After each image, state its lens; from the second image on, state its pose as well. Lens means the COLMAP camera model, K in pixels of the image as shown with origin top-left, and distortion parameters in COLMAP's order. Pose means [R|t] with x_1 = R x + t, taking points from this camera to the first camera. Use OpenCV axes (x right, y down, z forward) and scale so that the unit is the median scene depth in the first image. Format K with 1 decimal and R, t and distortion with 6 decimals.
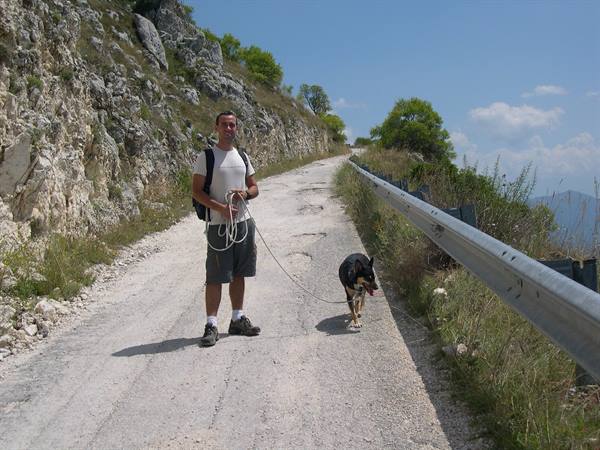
lens RADIAL K [[902.0, 0, 300.0], [0, 902.0, 225.0], [0, 0, 1]] dist [-0.141602, -0.016568]
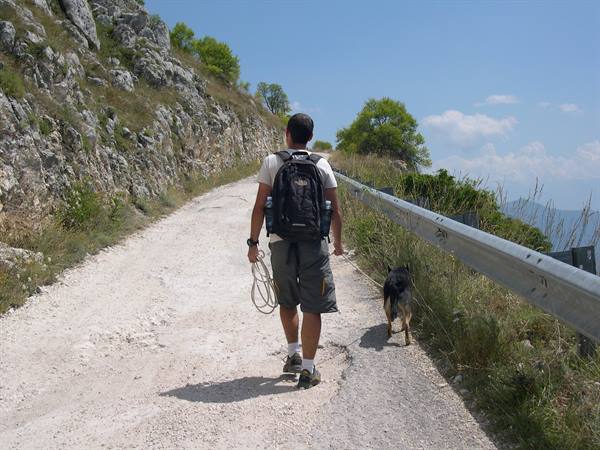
lens RADIAL K [[902.0, 0, 300.0], [0, 902.0, 225.0], [0, 0, 1]] dist [-0.141602, -0.016568]
pose [[0.998394, 0.020833, 0.052688, -0.005695], [-0.020658, 0.999779, -0.003879, -0.014536], [-0.052757, 0.002784, 0.998604, 0.167951]]
